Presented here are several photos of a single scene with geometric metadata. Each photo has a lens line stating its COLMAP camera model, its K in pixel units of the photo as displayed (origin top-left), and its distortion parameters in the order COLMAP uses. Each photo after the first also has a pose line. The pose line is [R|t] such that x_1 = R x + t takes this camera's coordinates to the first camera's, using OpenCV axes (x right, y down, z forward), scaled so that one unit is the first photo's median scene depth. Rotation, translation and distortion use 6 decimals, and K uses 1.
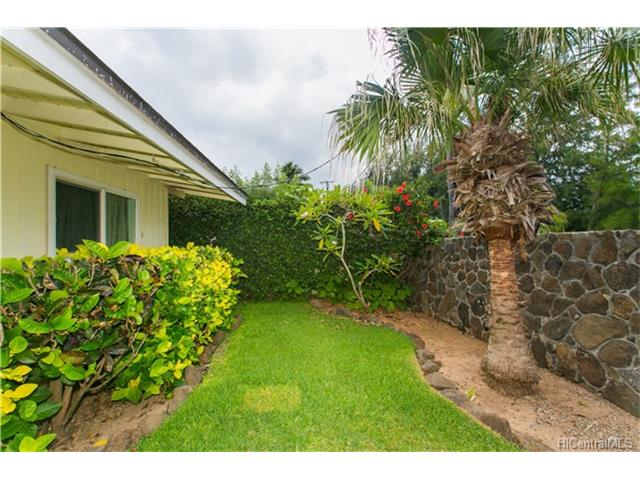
lens RADIAL K [[288.9, 0, 322.7], [0, 288.9, 243.2], [0, 0, 1]] dist [0.001502, -0.000012]
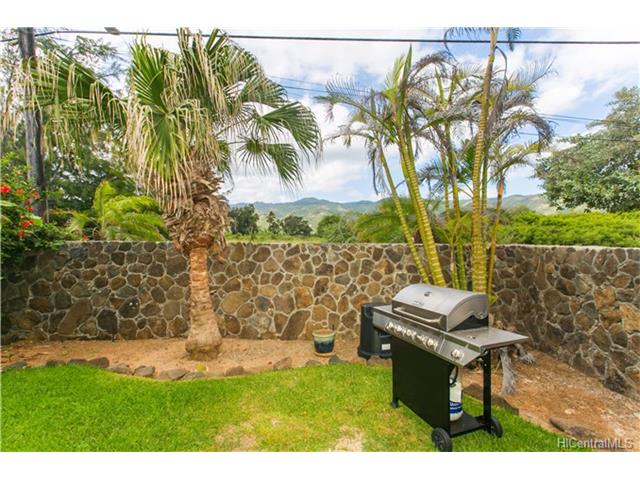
lens RADIAL K [[288.9, 0, 322.7], [0, 288.9, 243.2], [0, 0, 1]] dist [0.001502, -0.000012]
pose [[0.095462, 0.003286, 0.995428, -0.588200], [-0.012958, 0.999914, -0.002058, -0.033493], [-0.995349, -0.012702, 0.095497, 0.284057]]
